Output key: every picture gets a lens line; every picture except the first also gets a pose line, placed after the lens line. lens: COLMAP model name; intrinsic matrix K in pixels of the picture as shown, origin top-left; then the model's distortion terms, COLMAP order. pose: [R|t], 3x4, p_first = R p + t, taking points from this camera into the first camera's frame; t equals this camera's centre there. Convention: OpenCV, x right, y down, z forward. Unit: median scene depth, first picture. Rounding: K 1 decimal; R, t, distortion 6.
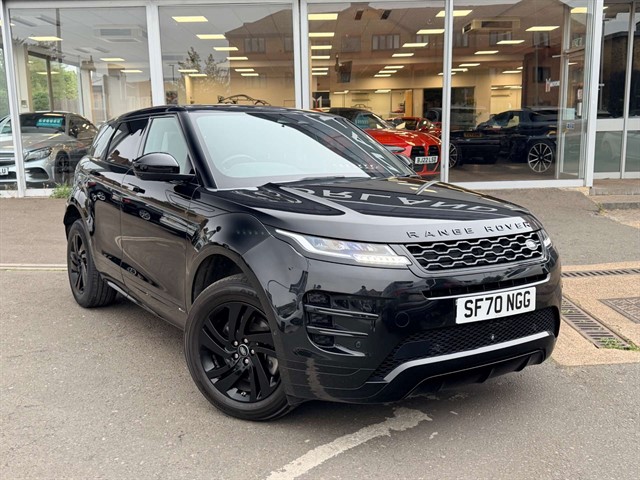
lens RADIAL K [[656.2, 0, 315.0], [0, 656.2, 240.9], [0, 0, 1]] dist [0.153880, -0.335173]
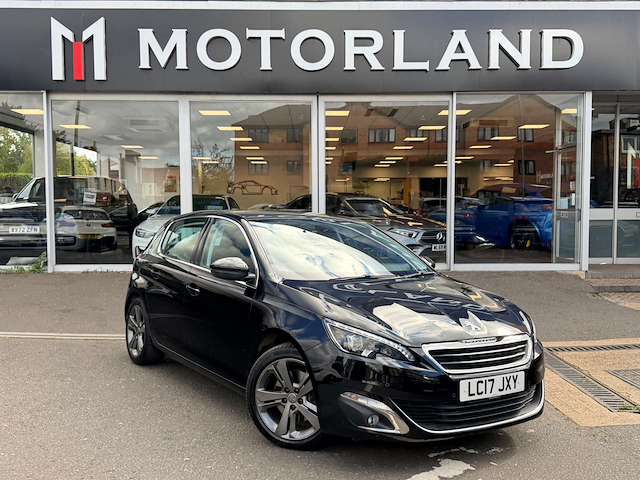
lens RADIAL K [[644.3, 0, 320.5], [0, 644.3, 241.2], [0, 0, 1]] dist [0.157366, -0.319788]
pose [[0.999685, 0.015949, 0.019393, -0.033922], [-0.013380, 0.991931, -0.126072, 0.010255], [-0.021247, 0.125772, 0.991832, -0.040481]]
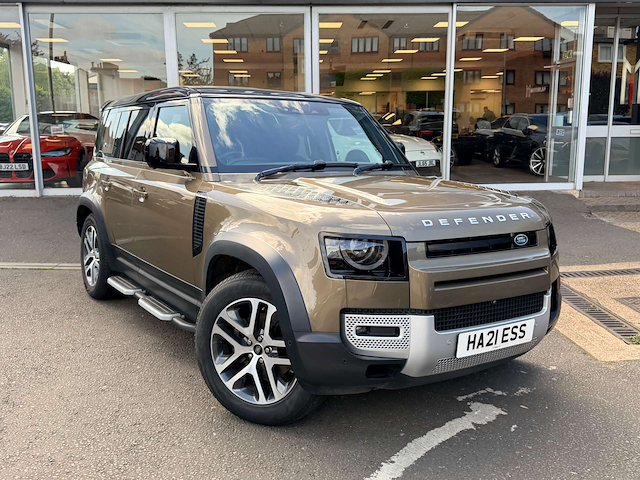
lens RADIAL K [[634.3, 0, 319.4], [0, 634.3, 240.2], [0, 0, 1]] dist [0.140811, -0.296054]
pose [[0.998621, 0.002024, 0.052461, -0.059227], [-0.002559, 0.999945, 0.010131, -0.008811], [-0.052438, -0.010251, 0.998572, -0.014705]]
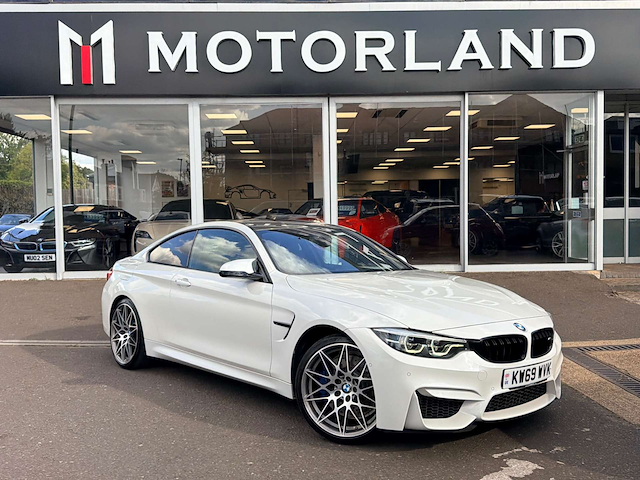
lens RADIAL K [[651.3, 0, 317.0], [0, 651.3, 239.2], [0, 0, 1]] dist [0.161940, -0.345794]
pose [[0.999457, 0.002891, 0.032832, -0.073167], [0.001607, 0.990689, -0.136137, 0.013056], [-0.032920, 0.136115, 0.990146, -0.039529]]
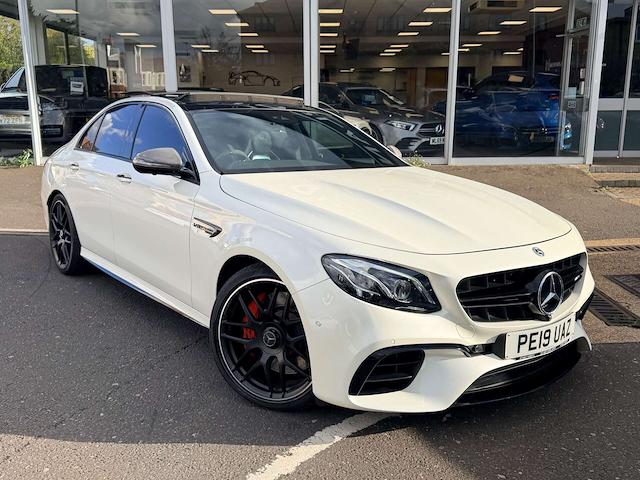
lens RADIAL K [[612.7, 0, 315.6], [0, 612.7, 238.0], [0, 0, 1]] dist [0.137860, -0.283982]
pose [[0.999827, 0.018085, -0.004332, -0.003102], [-0.017892, 0.998997, 0.041041, 0.000435], [0.005070, -0.040957, 0.999148, 0.034883]]
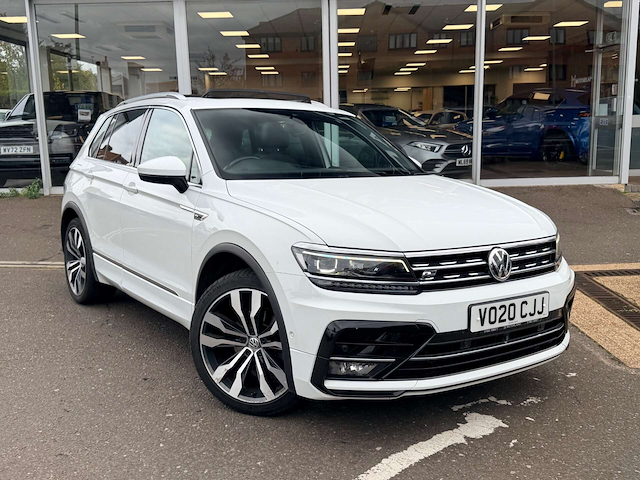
lens RADIAL K [[654.2, 0, 321.1], [0, 654.2, 240.1], [0, 0, 1]] dist [0.154519, -0.331136]
pose [[0.999956, -0.000450, -0.009415, -0.024200], [0.000439, 0.999999, -0.001204, 0.002533], [0.009416, 0.001200, 0.999955, 0.018760]]
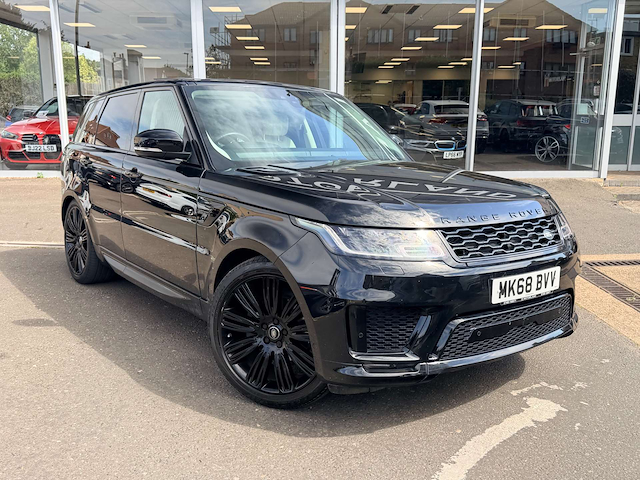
lens RADIAL K [[609.6, 0, 312.7], [0, 609.6, 242.1], [0, 0, 1]] dist [0.112524, -0.224716]
pose [[0.999507, 0.016871, 0.026465, -0.077066], [-0.017819, 0.999191, 0.036039, -0.005916], [-0.025836, -0.036493, 0.999000, 0.018895]]
